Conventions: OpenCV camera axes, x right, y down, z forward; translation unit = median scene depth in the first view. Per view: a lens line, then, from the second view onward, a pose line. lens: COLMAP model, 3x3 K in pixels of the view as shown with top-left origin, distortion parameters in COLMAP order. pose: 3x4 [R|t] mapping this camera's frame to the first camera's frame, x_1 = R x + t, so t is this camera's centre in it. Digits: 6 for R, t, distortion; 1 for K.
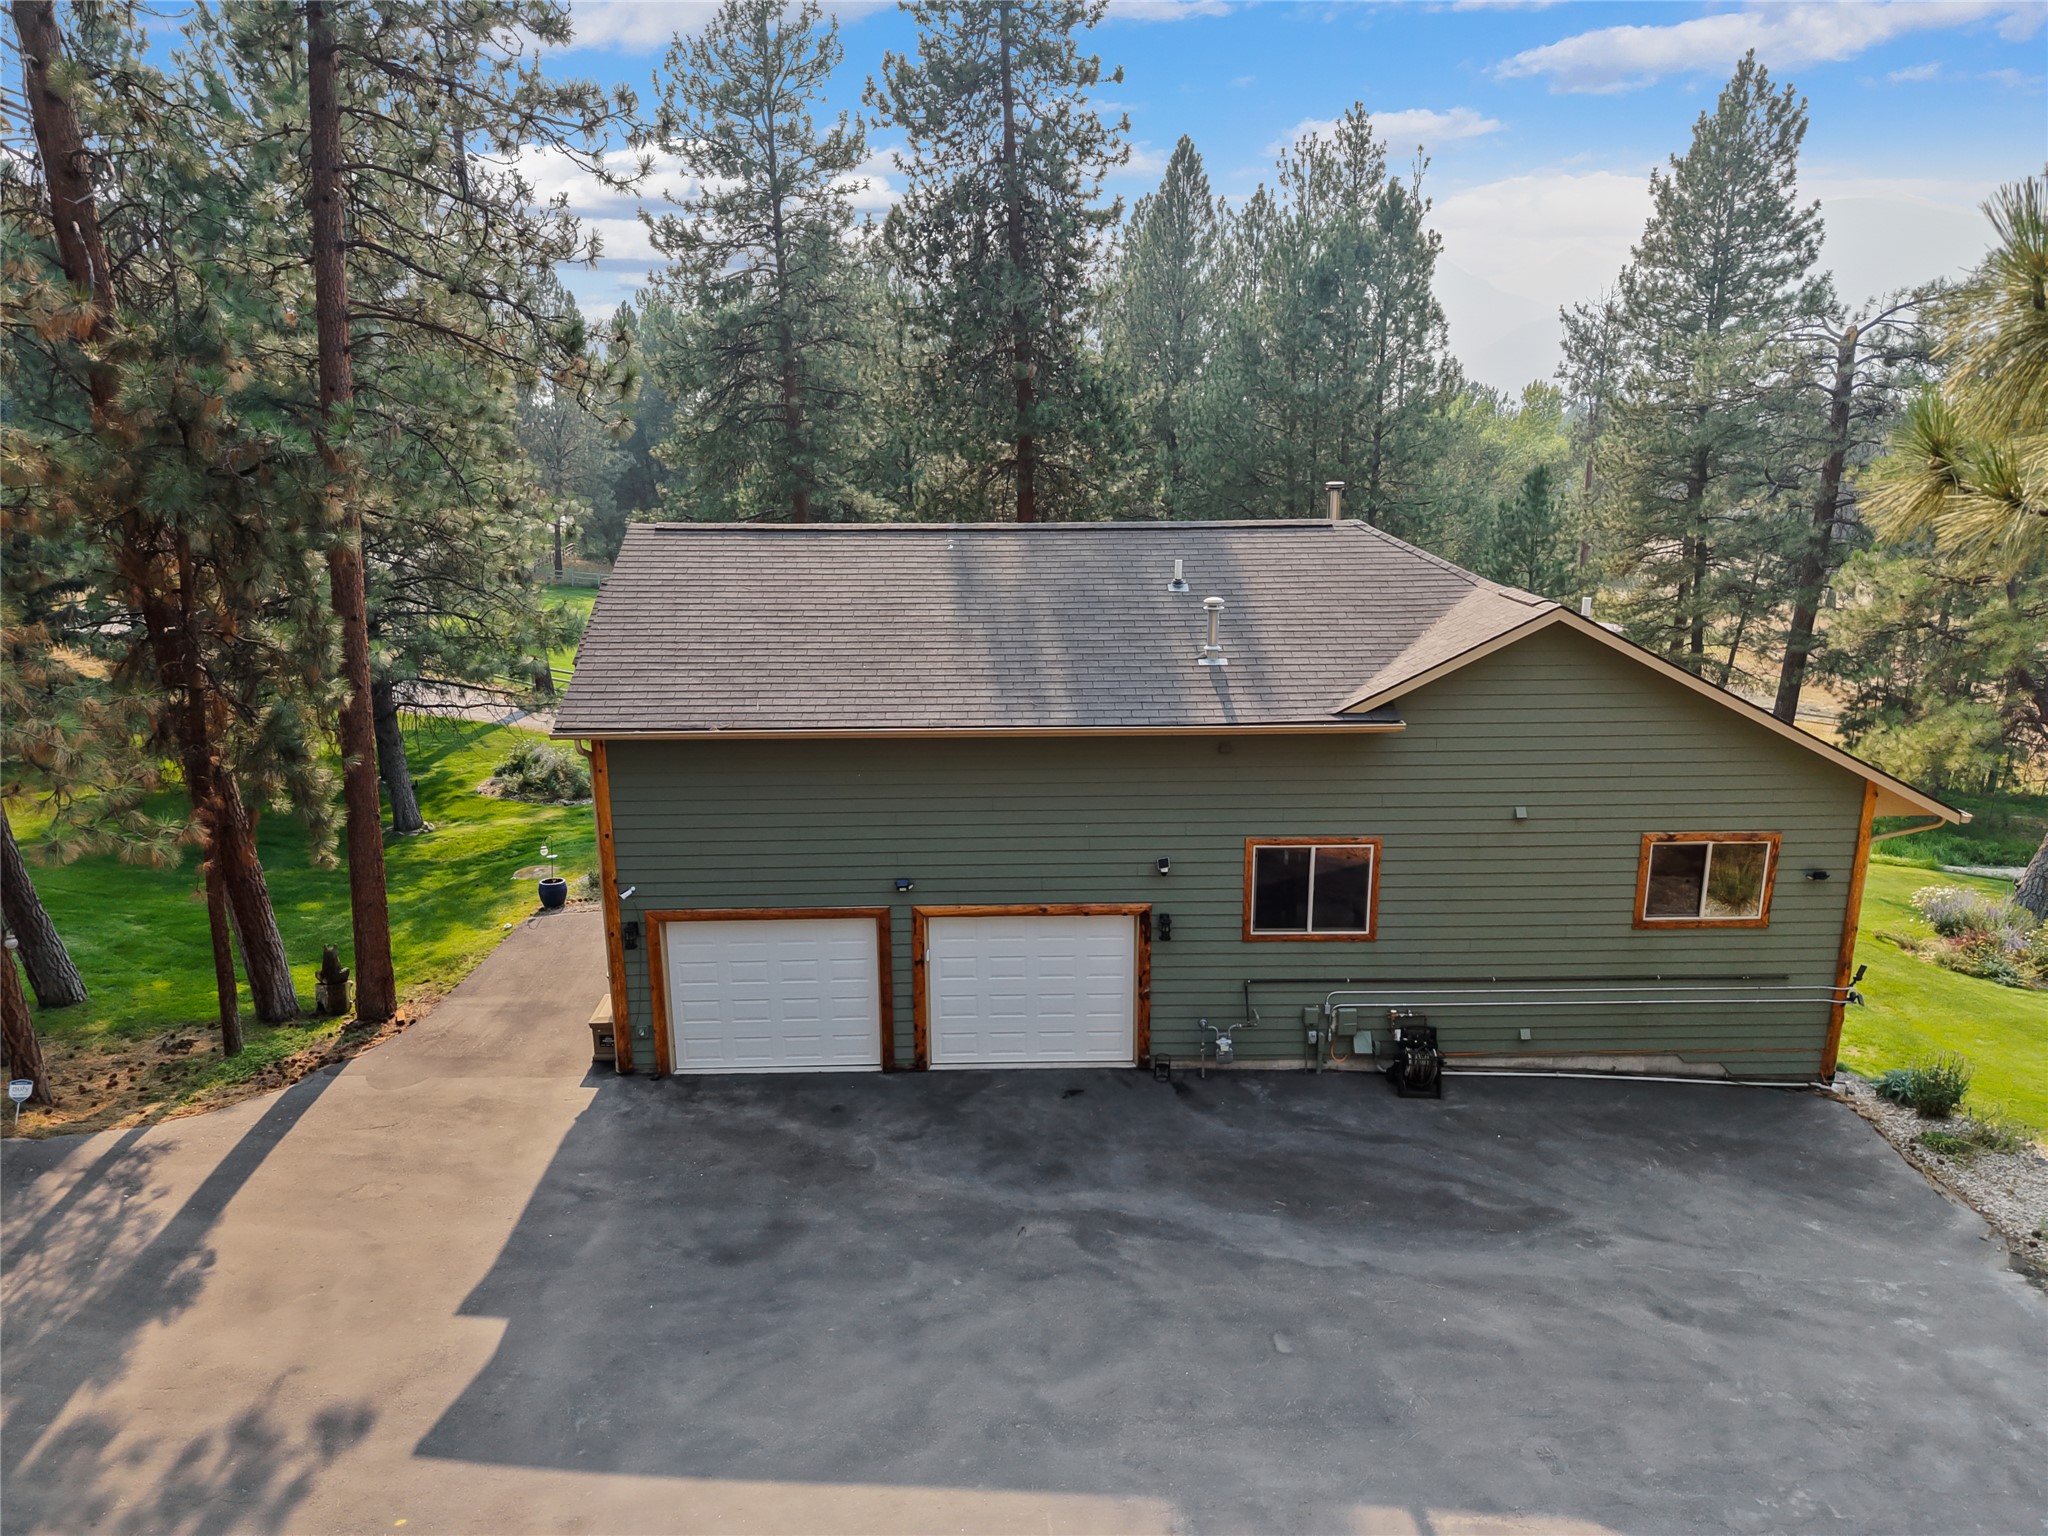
lens RADIAL K [[1397.1, 0, 1031.7], [0, 1397.1, 764.3], [0, 0, 1]] dist [0.038695, -0.004492]
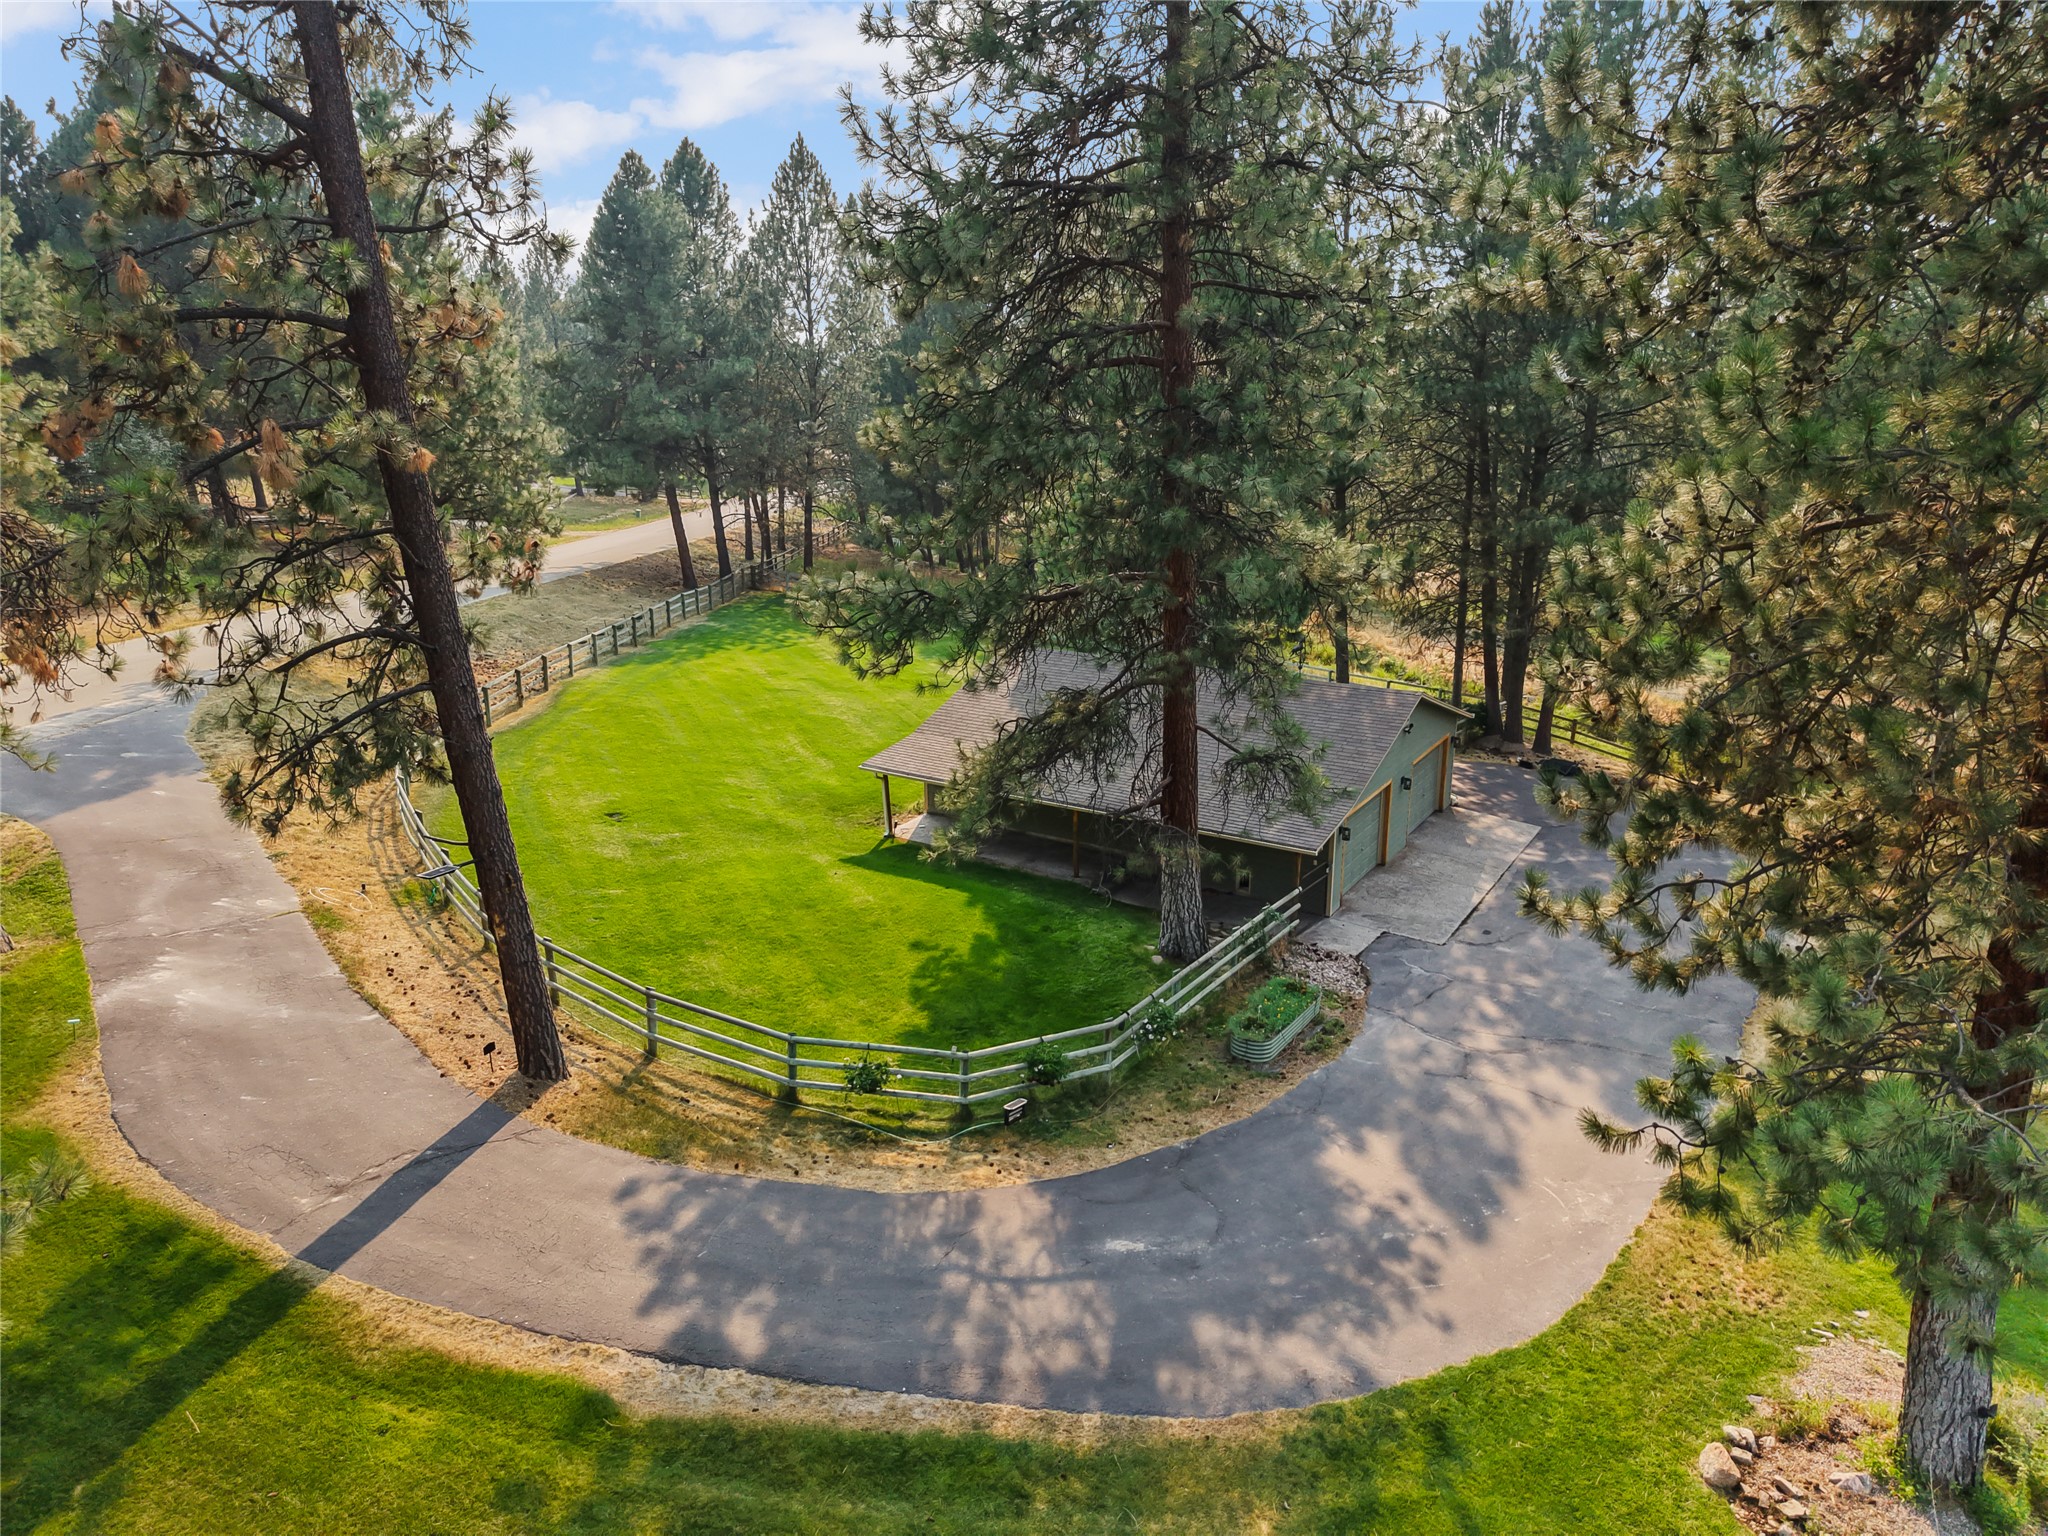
lens RADIAL K [[1397.1, 0, 1018.7], [0, 1397.1, 767.3], [0, 0, 1]] dist [0.038695, -0.004492]
pose [[0.977352, 0.063653, -0.201820, -0.131148], [-0.056189, 0.997515, 0.042507, -0.148645], [0.204024, -0.030204, 0.978500, 0.608638]]
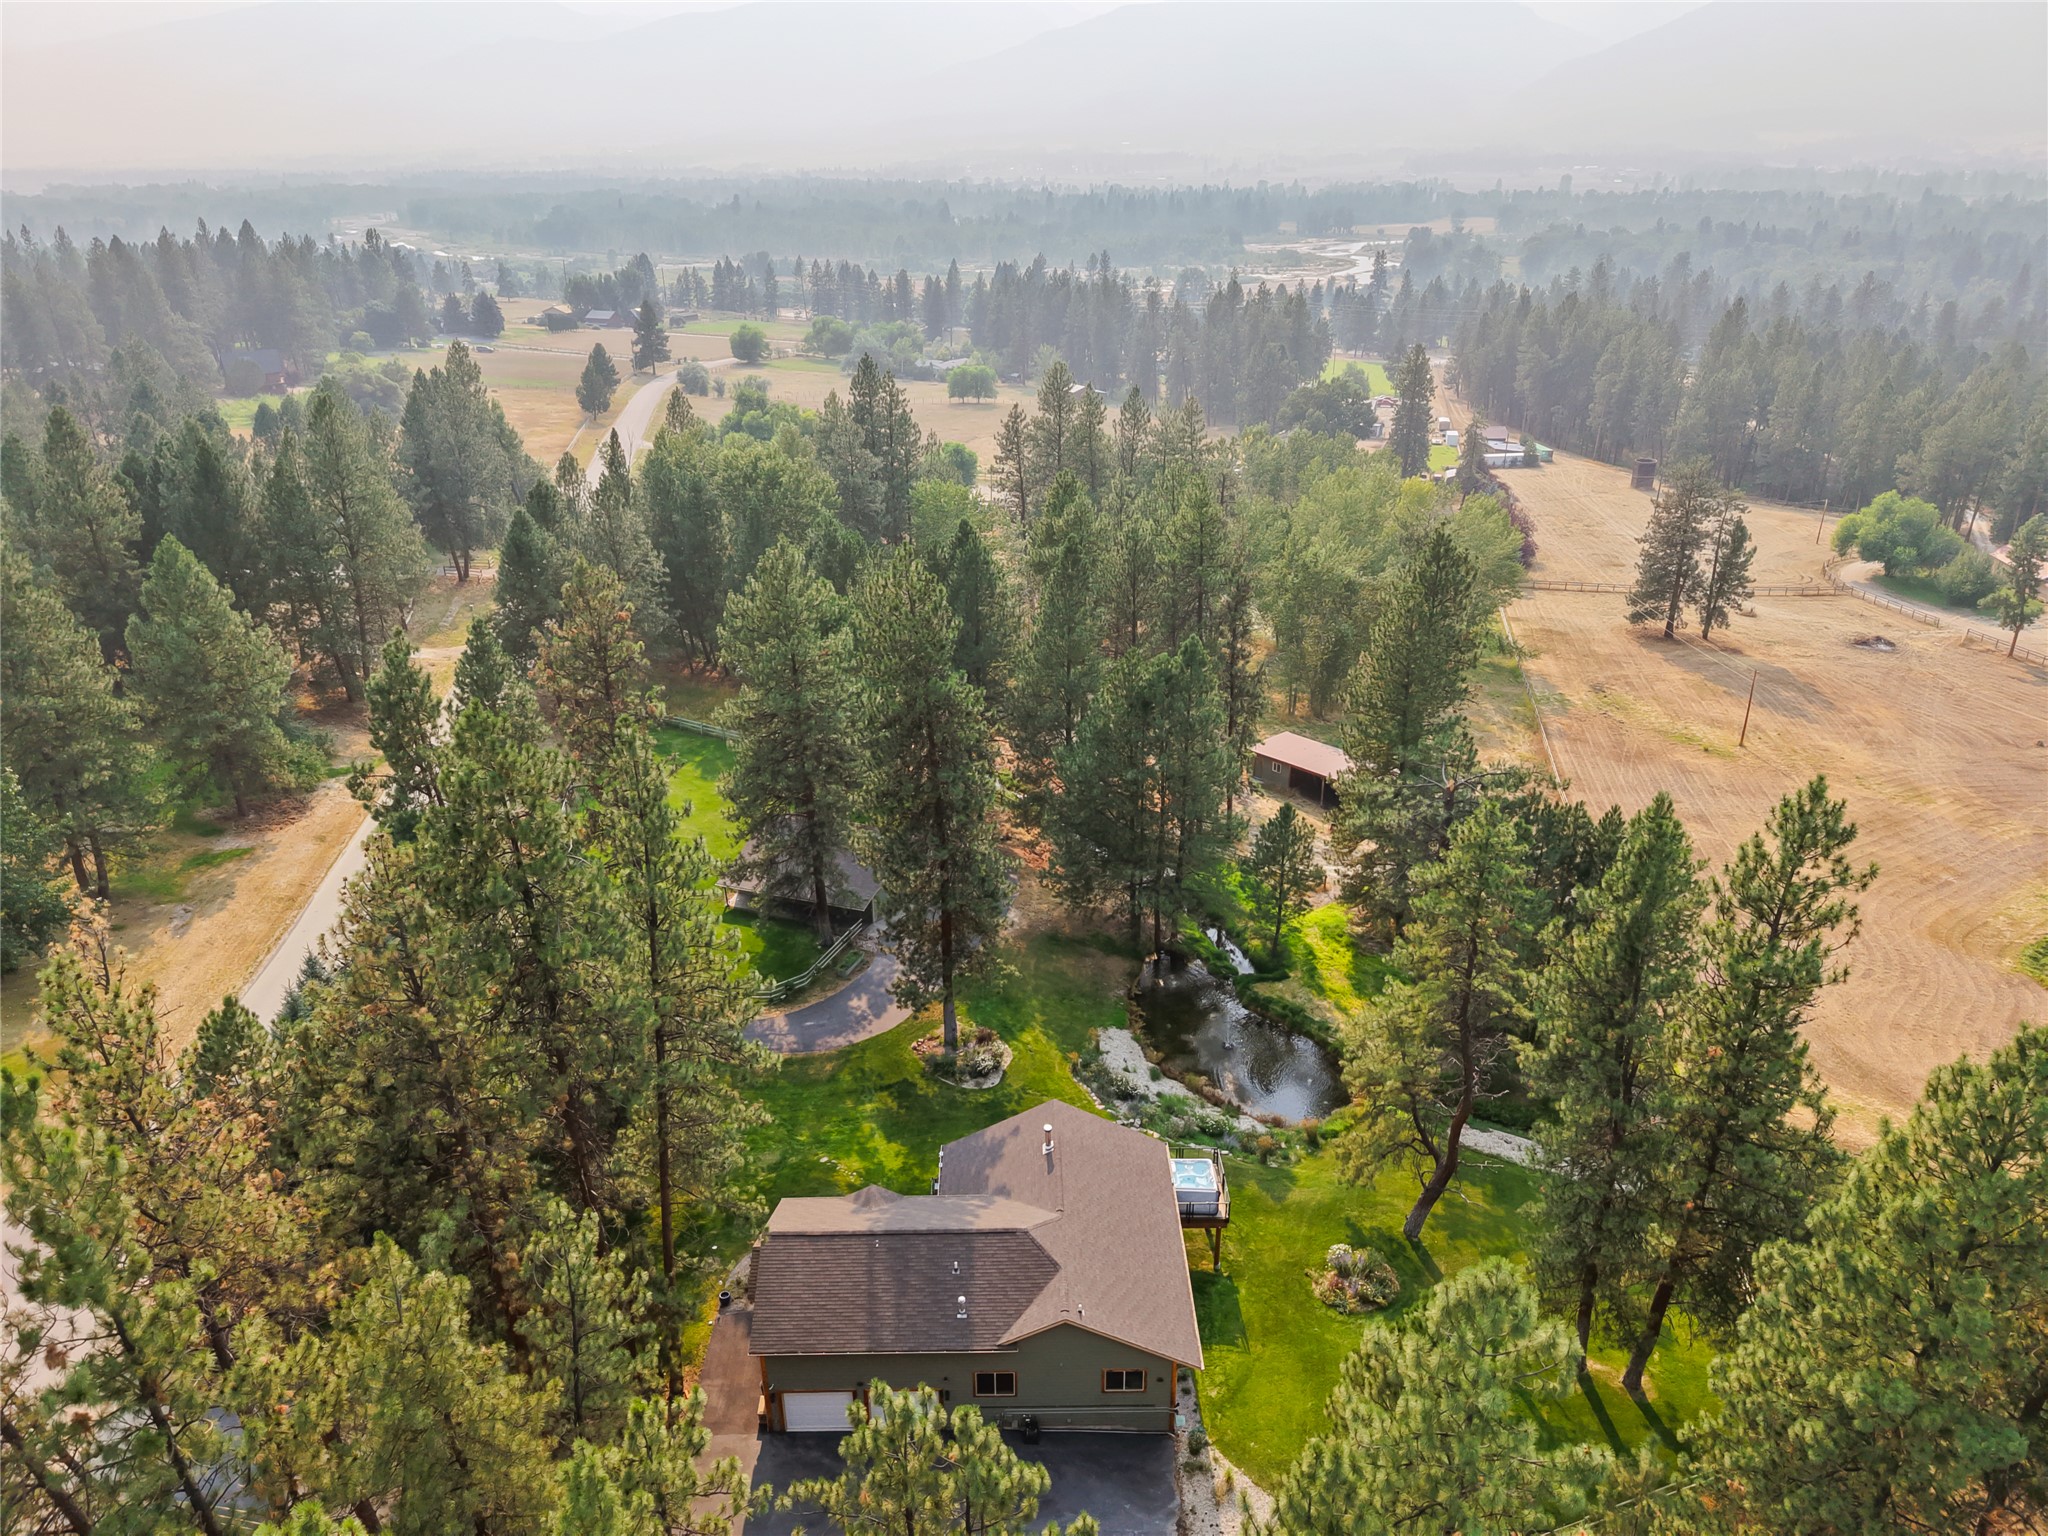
lens RADIAL K [[1397.1, 0, 1014.8], [0, 1397.1, 767.1], [0, 0, 1]] dist [0.038695, -0.004492]
pose [[0.999844, 0.002655, -0.017484, 0.098547], [0.000328, 0.985708, 0.168463, -0.585857], [0.017681, -0.168443, 0.985553, -0.599471]]
